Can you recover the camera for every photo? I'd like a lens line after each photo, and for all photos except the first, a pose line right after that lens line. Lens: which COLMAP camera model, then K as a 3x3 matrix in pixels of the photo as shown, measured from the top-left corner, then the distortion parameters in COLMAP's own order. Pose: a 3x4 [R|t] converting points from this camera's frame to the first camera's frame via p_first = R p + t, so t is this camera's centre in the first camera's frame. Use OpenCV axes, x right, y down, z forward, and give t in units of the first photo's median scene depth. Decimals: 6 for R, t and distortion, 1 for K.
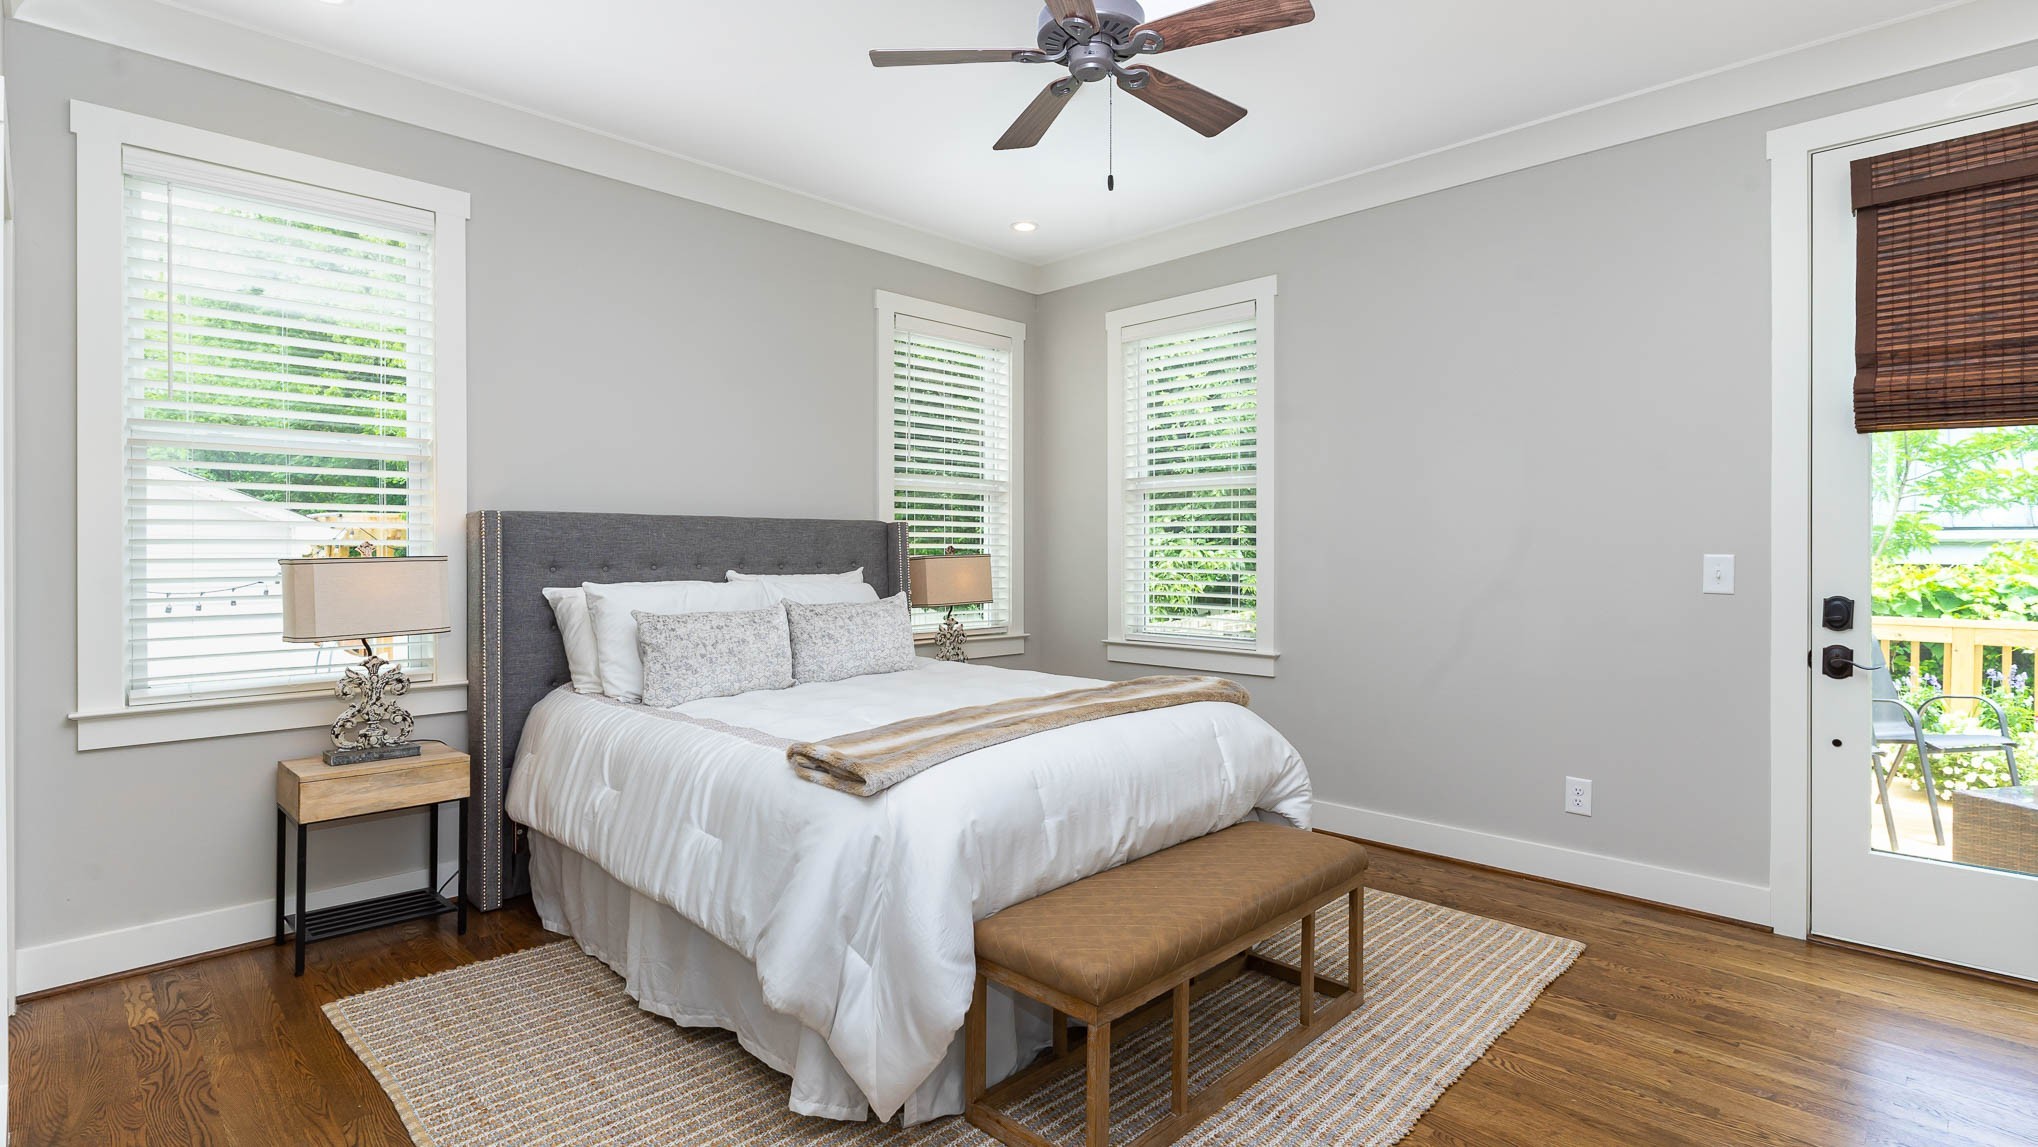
lens RADIAL K [[976.0, 0, 1057.1], [0, 976.0, 562.6], [0, 0, 1]] dist [0.004331, 0.000547]
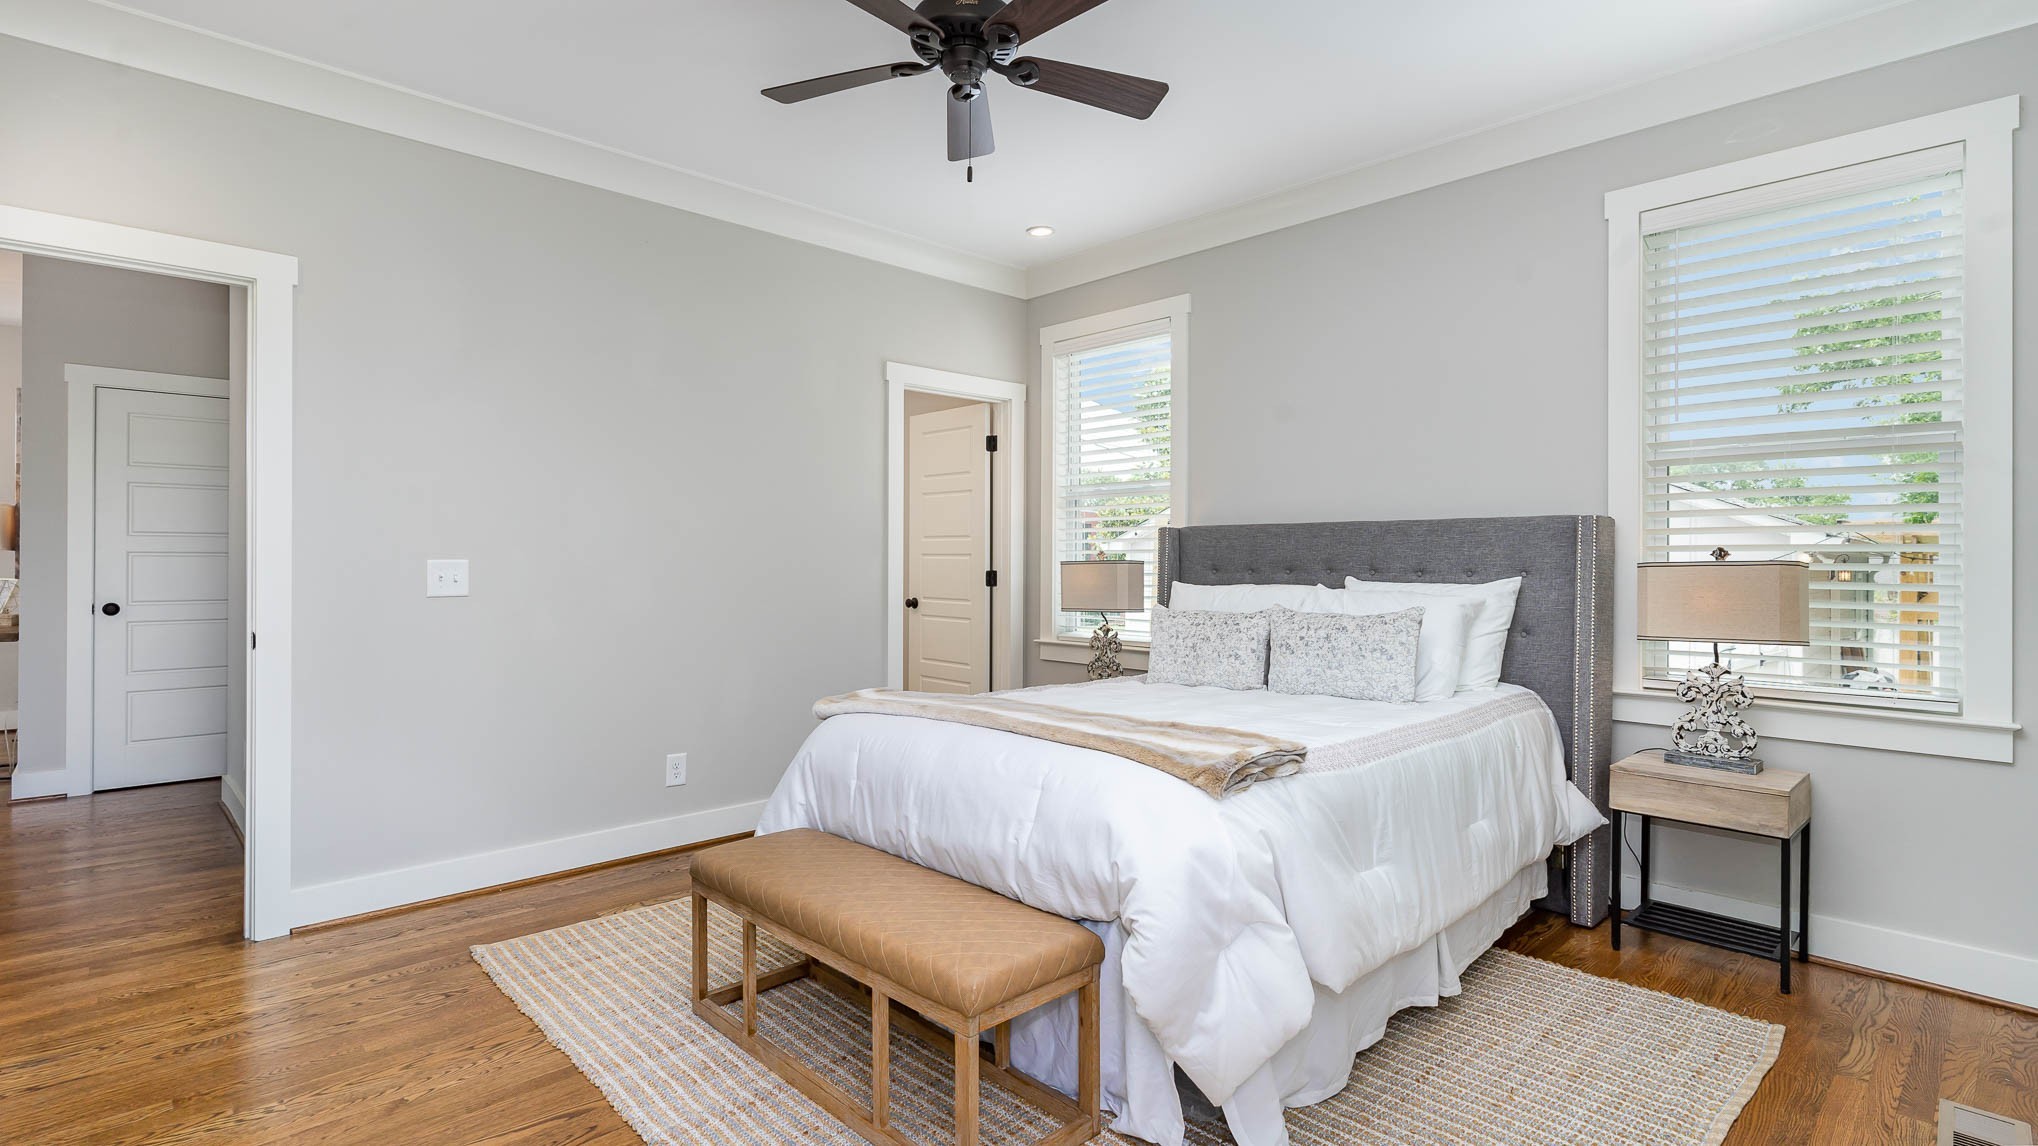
lens RADIAL K [[998.5, 0, 1019.0], [0, 998.5, 573.0], [0, 0, 1]] dist [0.015467, 0.000090]
pose [[-0.034759, 0.013935, -0.999299, 0.787573], [-0.011318, 0.999833, 0.014336, -0.007154], [0.999332, 0.011808, -0.034595, 0.816594]]
